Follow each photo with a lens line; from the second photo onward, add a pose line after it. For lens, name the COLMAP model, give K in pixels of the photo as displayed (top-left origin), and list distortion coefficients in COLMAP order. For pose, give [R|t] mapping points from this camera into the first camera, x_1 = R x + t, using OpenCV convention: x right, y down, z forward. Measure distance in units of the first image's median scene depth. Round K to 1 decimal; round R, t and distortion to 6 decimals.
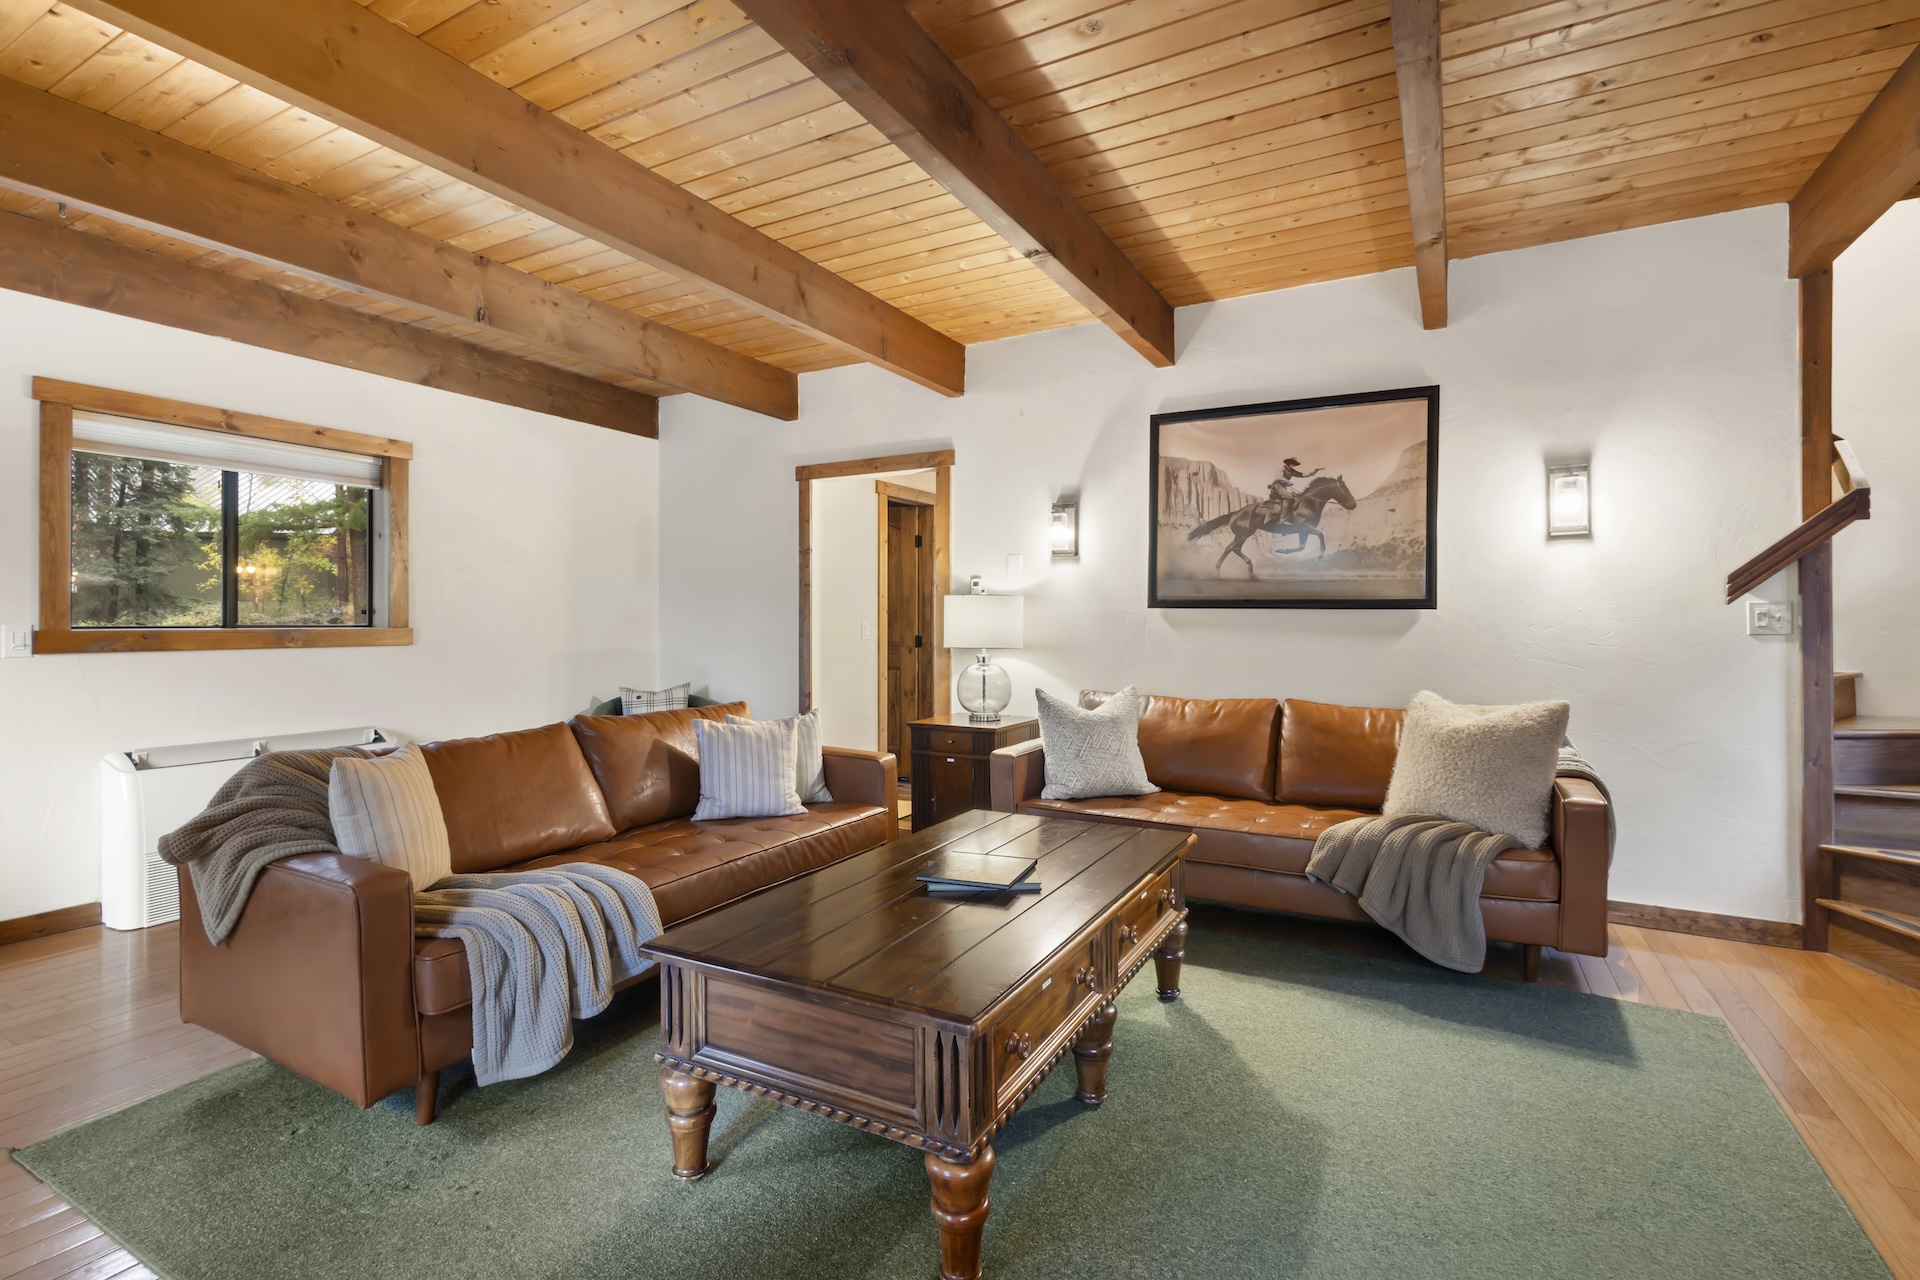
lens RADIAL K [[886.9, 0, 962.1], [0, 886.9, 631.2], [0, 0, 1]] dist [0.002795, 0.000027]
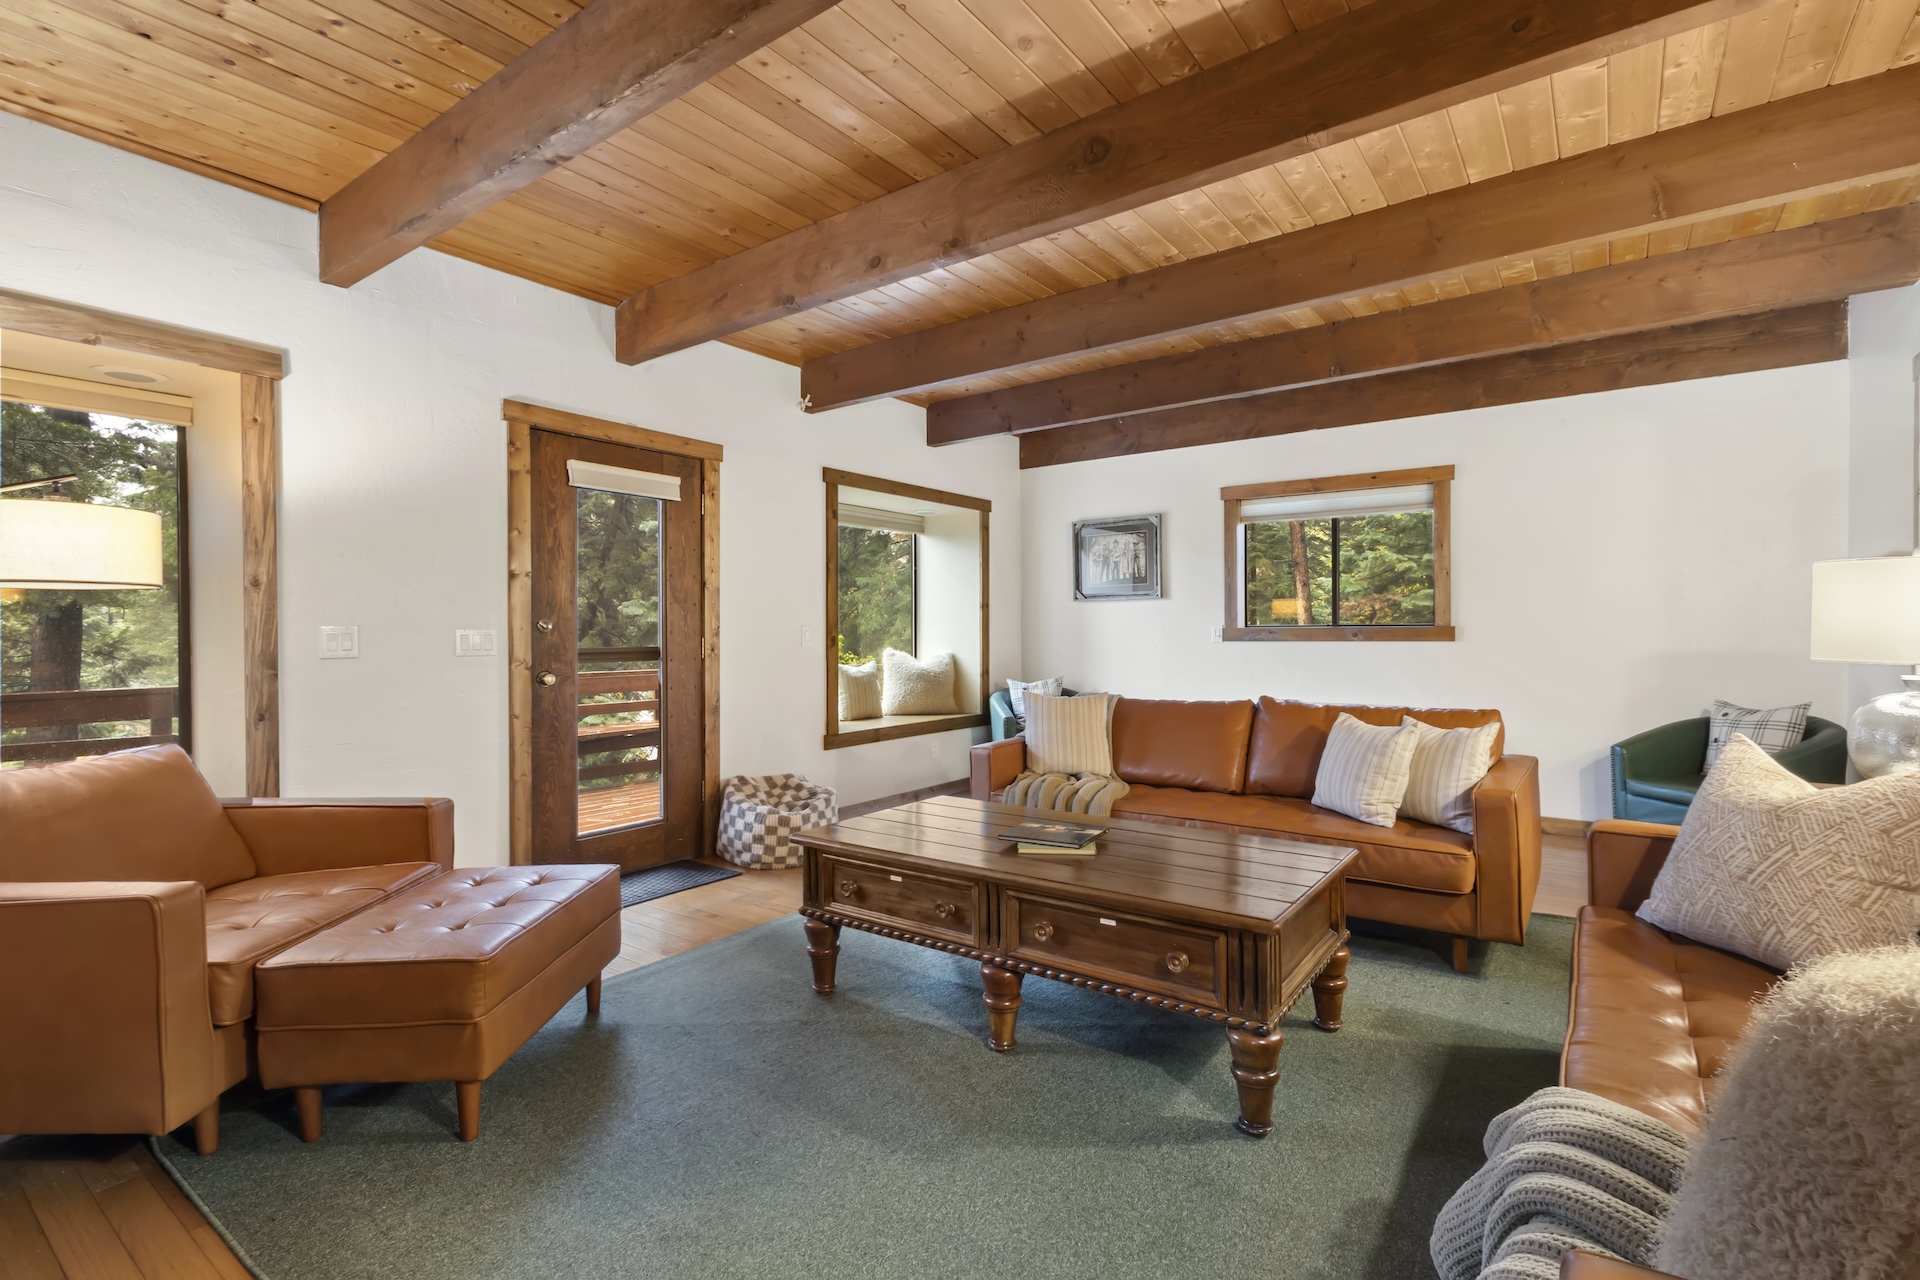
lens RADIAL K [[886.9, 0, 962.1], [0, 886.9, 631.2], [0, 0, 1]] dist [0.002795, 0.000027]
pose [[-0.127273, 0.004669, -0.991857, 0.670473], [-0.001860, 0.999986, 0.004946, -0.001759], [0.991866, 0.002474, -0.127262, 0.580509]]
